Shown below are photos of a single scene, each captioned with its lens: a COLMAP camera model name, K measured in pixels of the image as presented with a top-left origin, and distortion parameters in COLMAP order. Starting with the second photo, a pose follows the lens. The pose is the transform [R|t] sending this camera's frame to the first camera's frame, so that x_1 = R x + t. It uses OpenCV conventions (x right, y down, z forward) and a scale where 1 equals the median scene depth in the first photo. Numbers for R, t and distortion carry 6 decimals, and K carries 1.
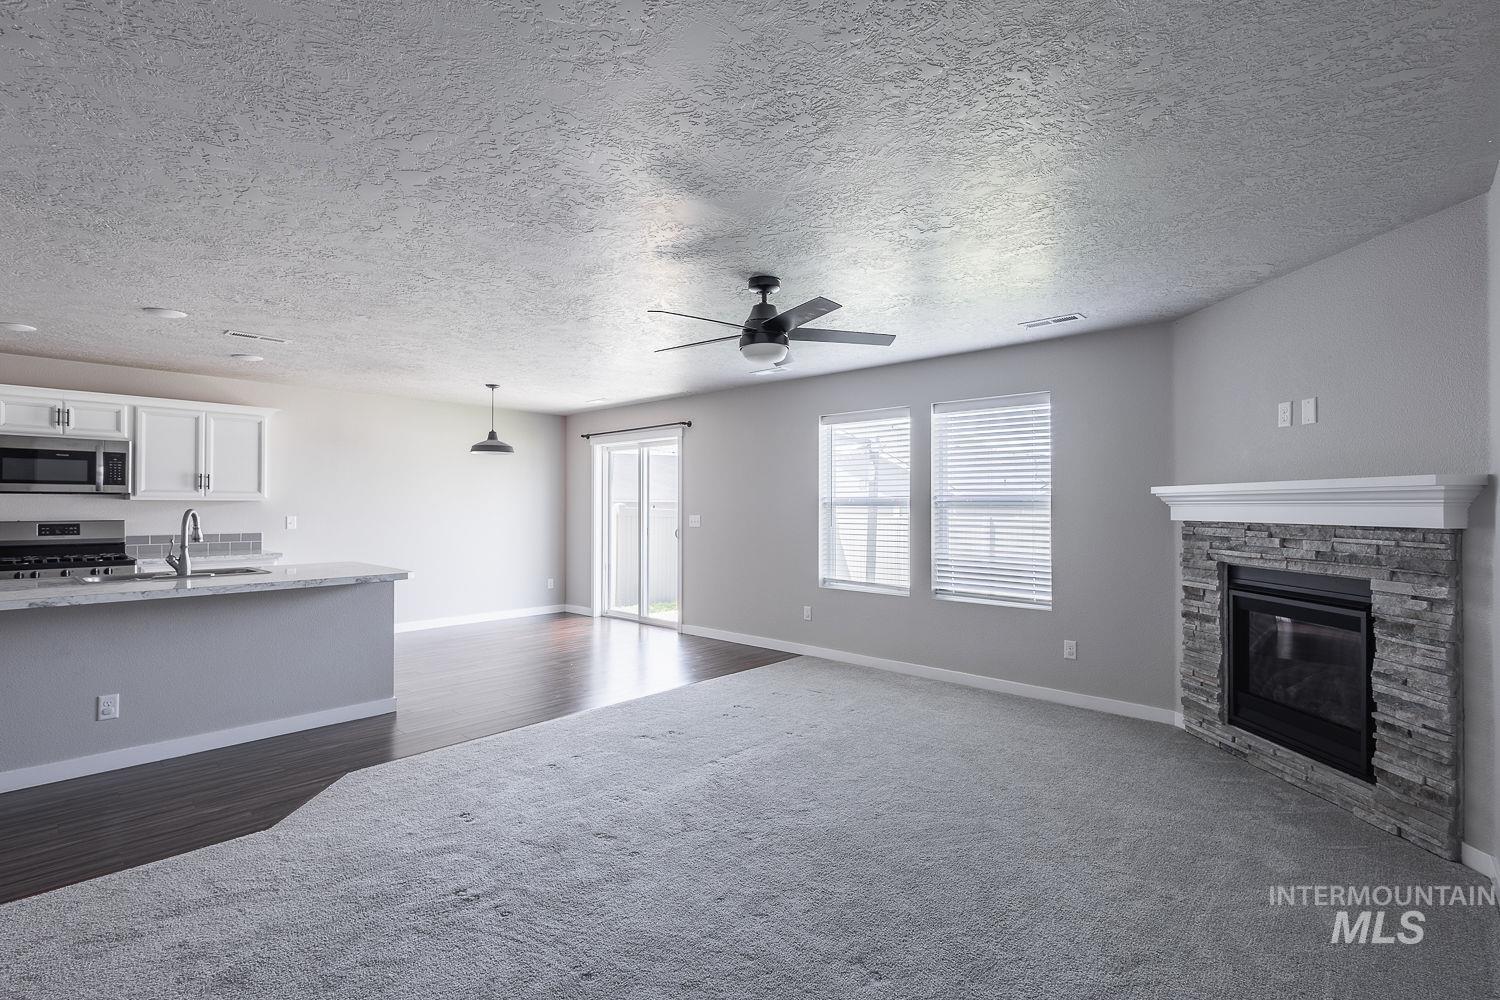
lens RADIAL K [[695.0, 0, 749.9], [0, 695.0, 501.2], [0, 0, 1]] dist [0.011489, -0.002467]
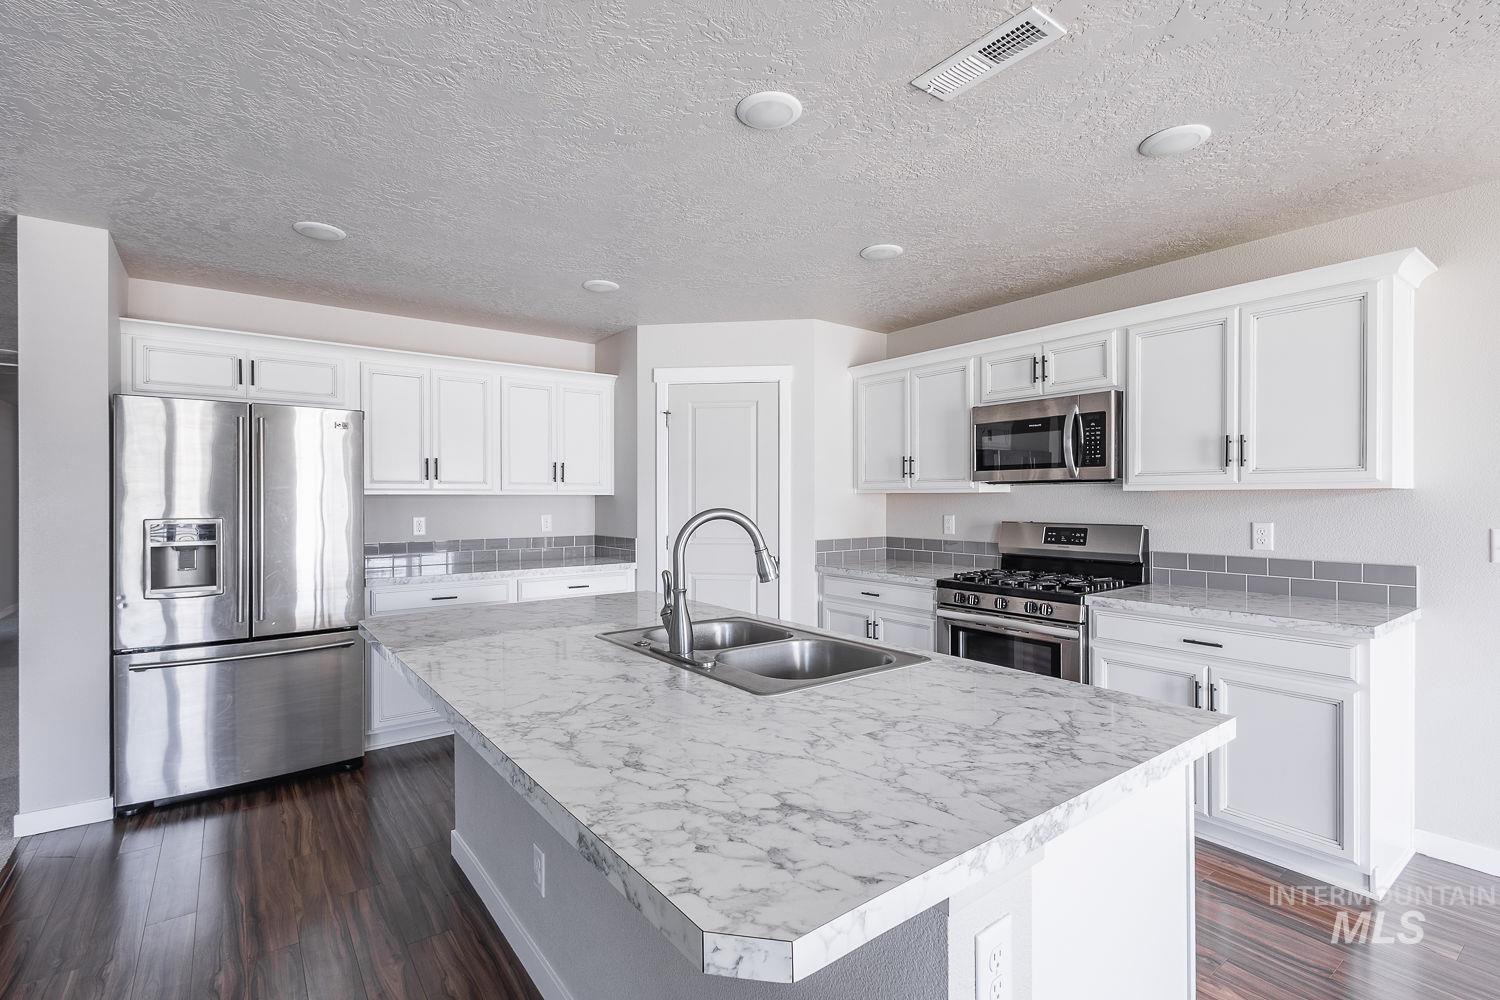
lens RADIAL K [[695.0, 0, 749.5], [0, 695.0, 499.7], [0, 0, 1]] dist [0.011489, -0.002467]
pose [[-0.177715, -0.001136, -0.984081, -0.270645], [0.007939, 0.999965, -0.002588, 0.004832], [0.984050, -0.008272, -0.177700, 0.829174]]
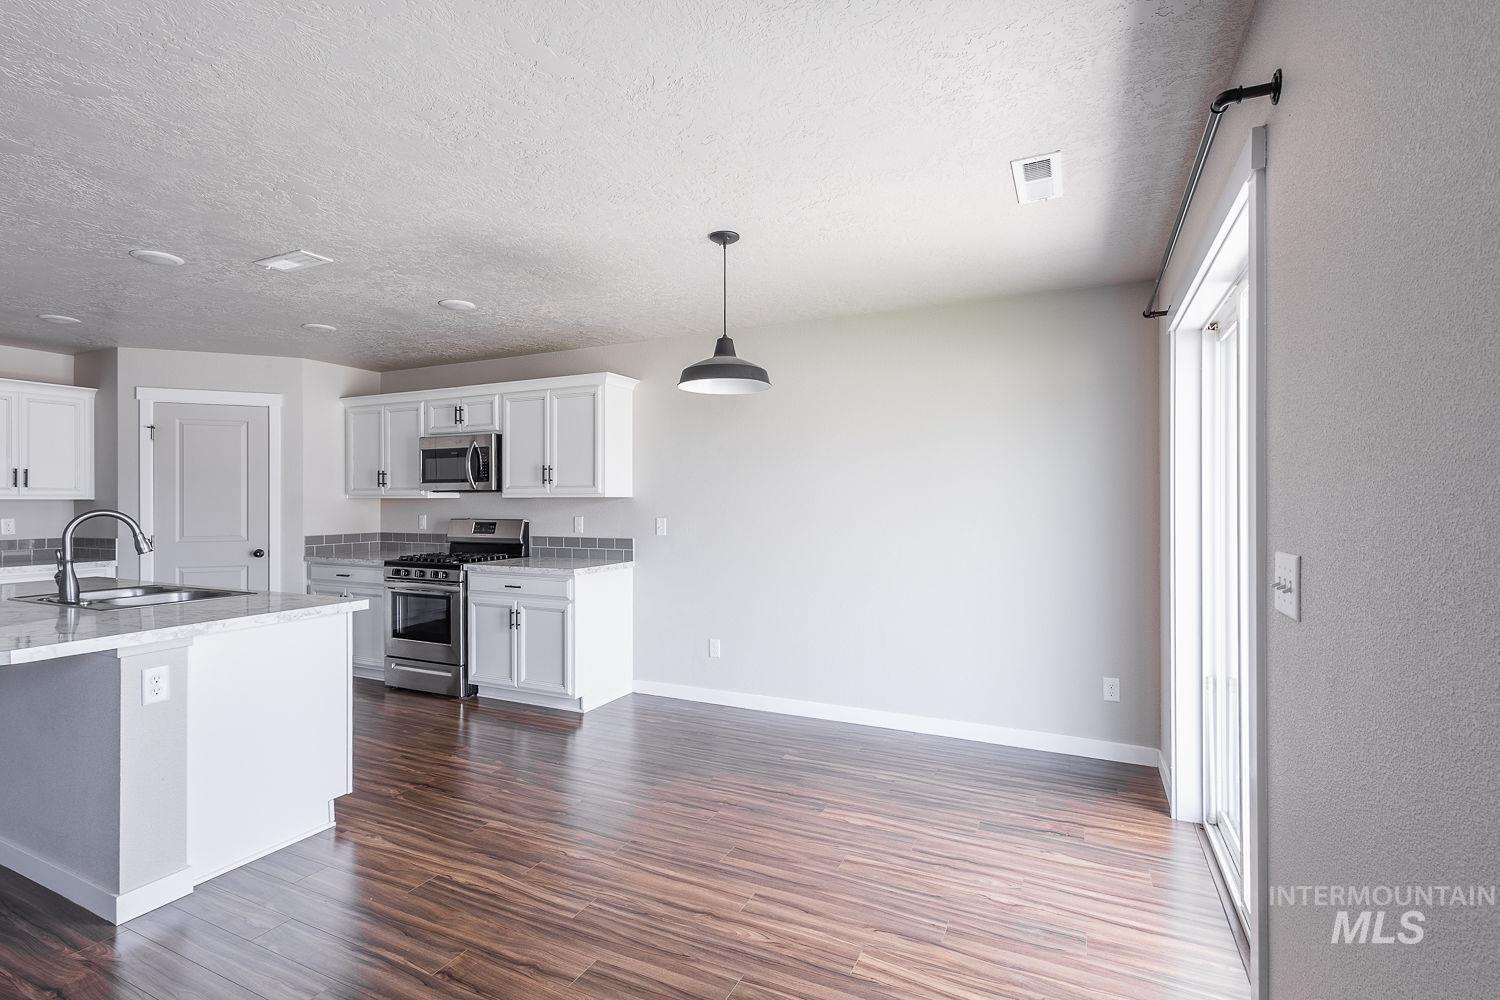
lens RADIAL K [[695.0, 0, 748.1], [0, 695.0, 501.1], [0, 0, 1]] dist [0.011489, -0.002467]
pose [[0.295025, -0.004905, -0.955477, 0.078467], [0.009720, 0.999950, -0.002132, 0.008132], [0.955440, -0.008658, 0.295058, 1.079539]]
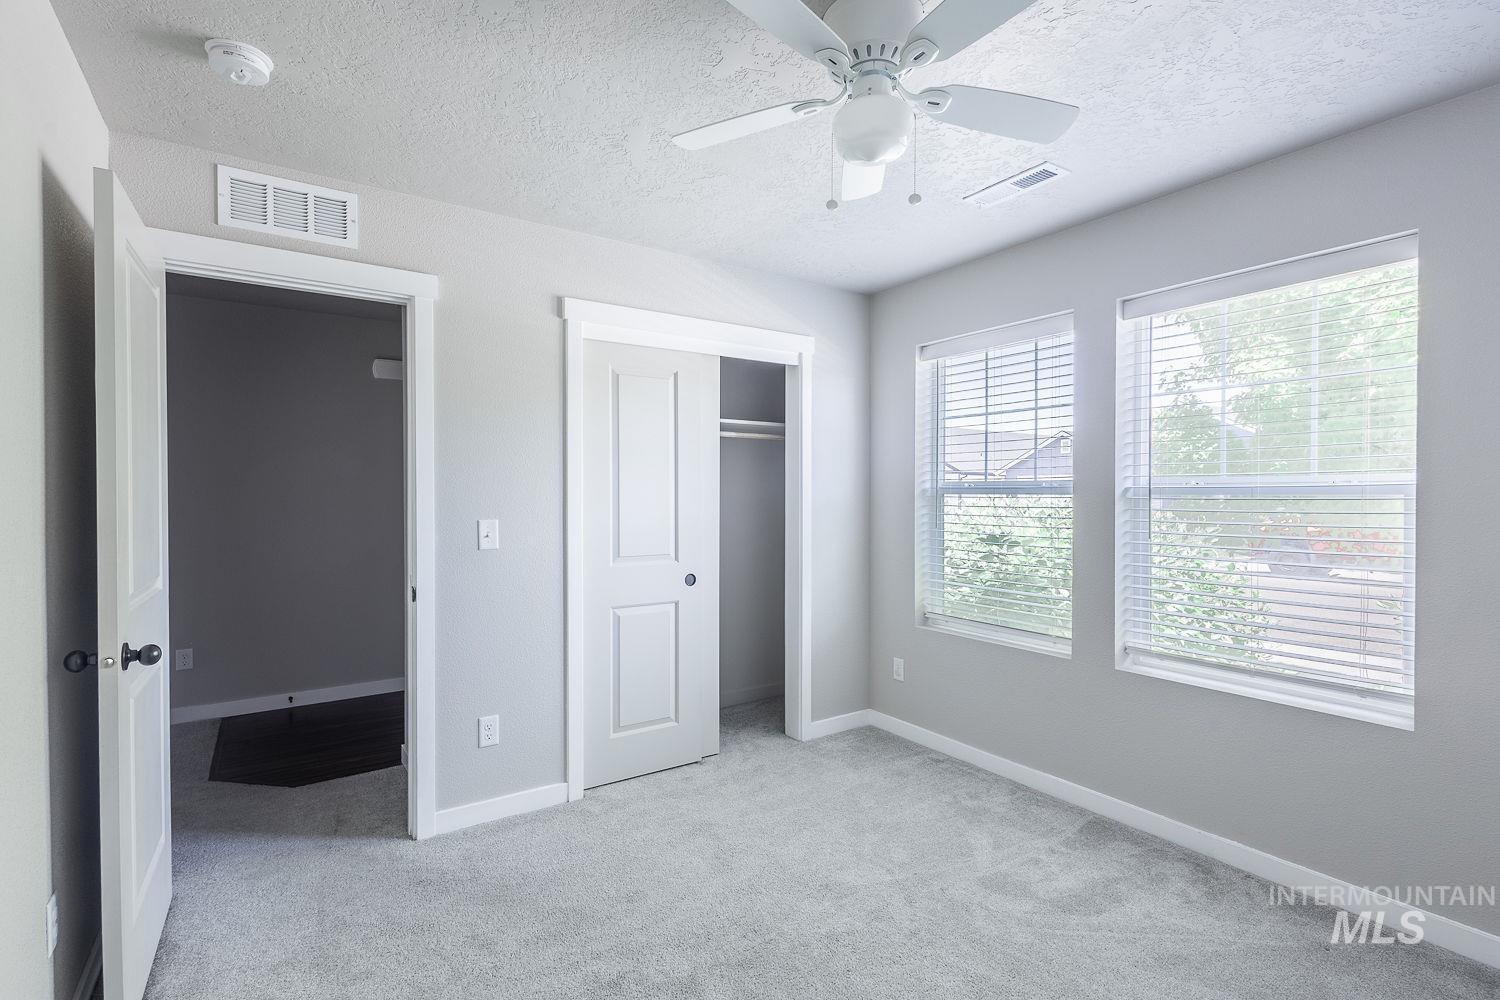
lens RADIAL K [[695.0, 0, 764.3], [0, 695.0, 503.0], [0, 0, 1]] dist [0.011489, -0.002467]
pose [[0.976856, -0.011031, -0.213615, 0.115139], [0.016744, 0.999548, 0.024951, -0.004215], [0.213244, -0.027950, 0.976599, 0.435917]]
